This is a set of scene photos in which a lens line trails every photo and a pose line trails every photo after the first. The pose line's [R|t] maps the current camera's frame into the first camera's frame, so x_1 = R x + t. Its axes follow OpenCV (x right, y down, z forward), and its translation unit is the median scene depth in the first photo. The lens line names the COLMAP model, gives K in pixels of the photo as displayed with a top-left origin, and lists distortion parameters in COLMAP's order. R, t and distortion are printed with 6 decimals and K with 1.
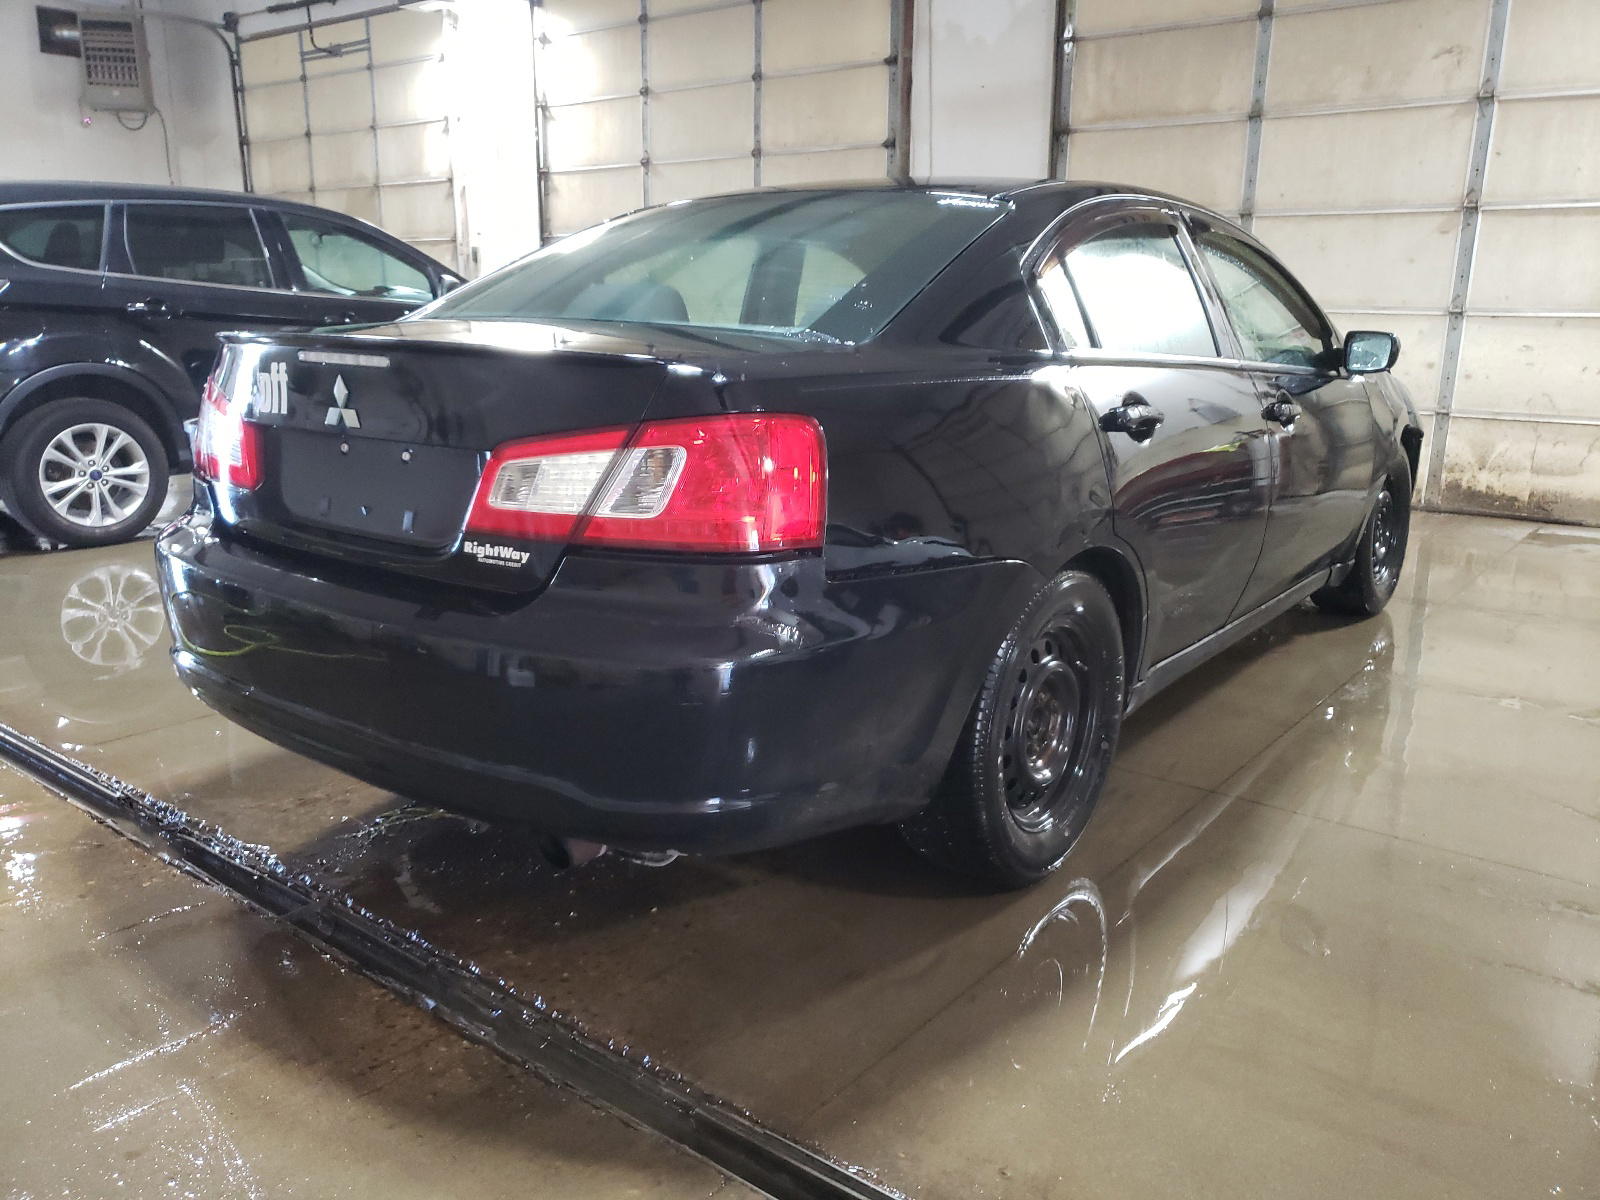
lens RADIAL K [[1231.4, 0, 793.9], [0, 1231.4, 603.1], [0, 0, 1]] dist [-0.008284, 0.029299]
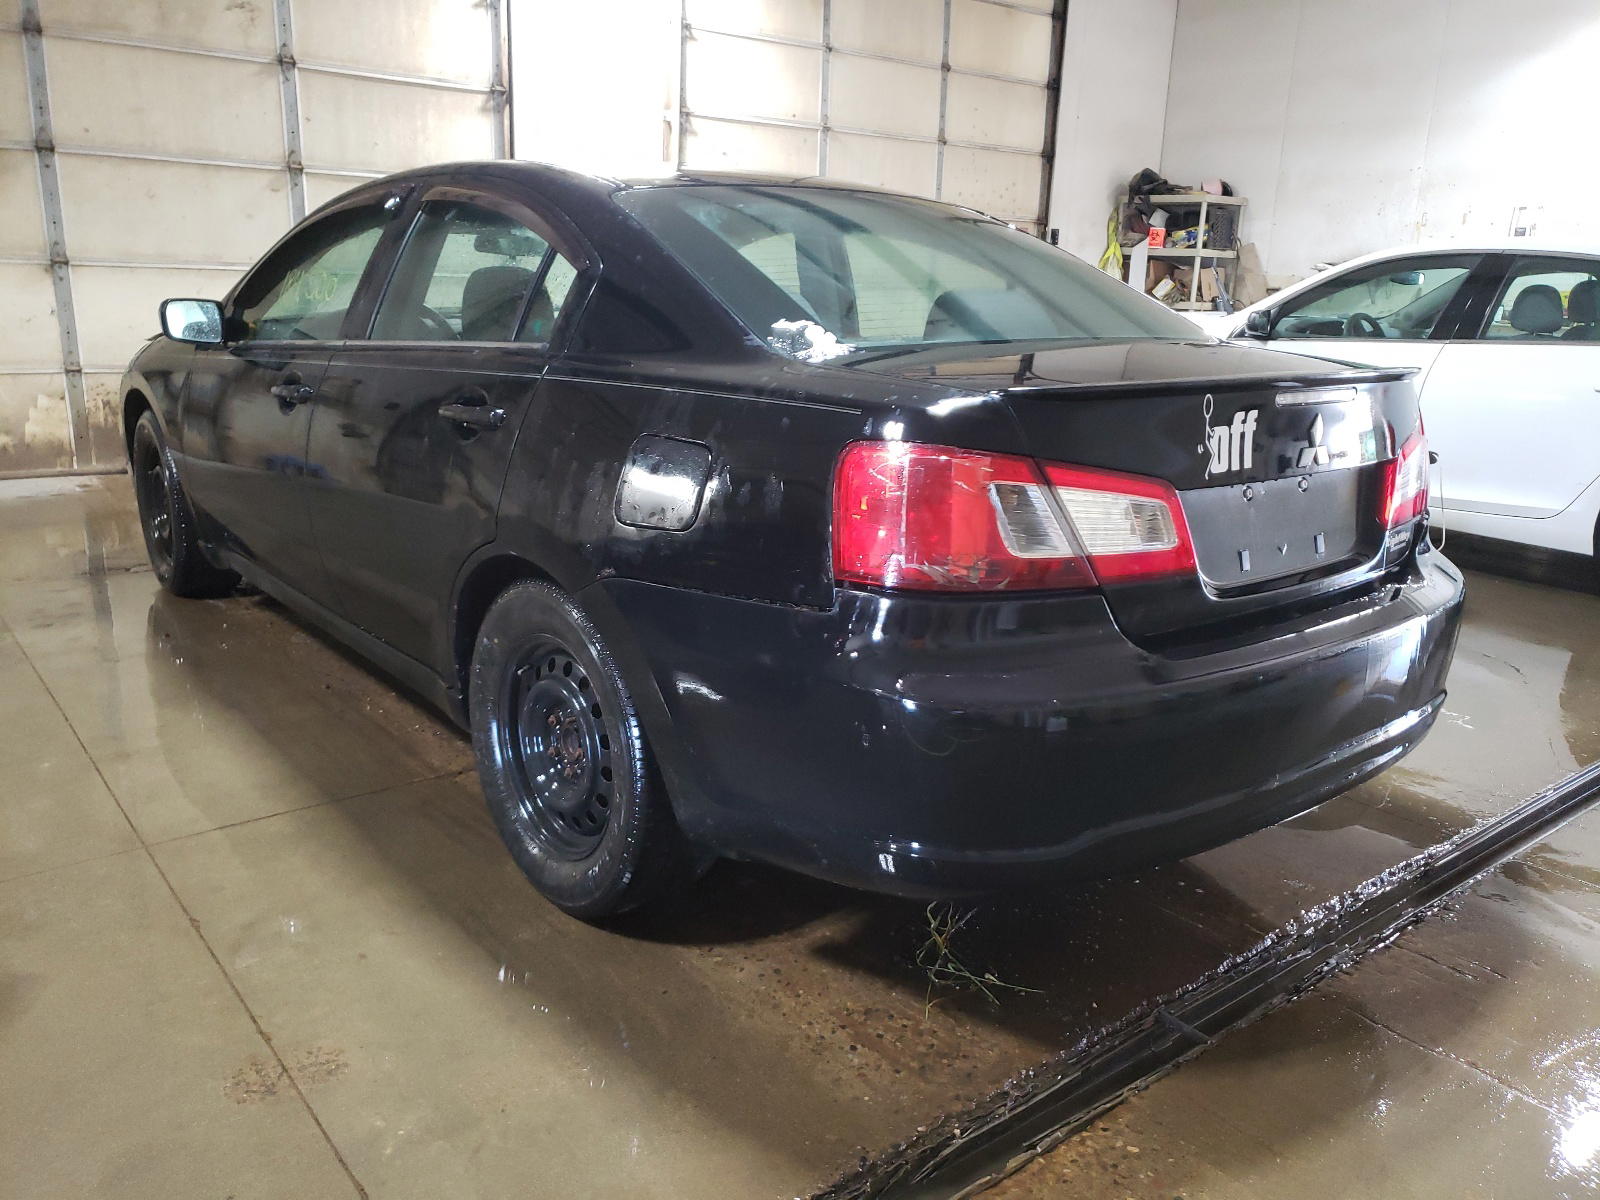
lens RADIAL K [[1231.4, 0, 794.3], [0, 1231.4, 595.5], [0, 0, 1]] dist [-0.008284, 0.029299]
pose [[0.243970, -0.253776, 0.935989, -0.416834], [0.208706, 0.956278, 0.204876, -0.101525], [-0.947059, 0.145363, 0.286268, 0.358351]]
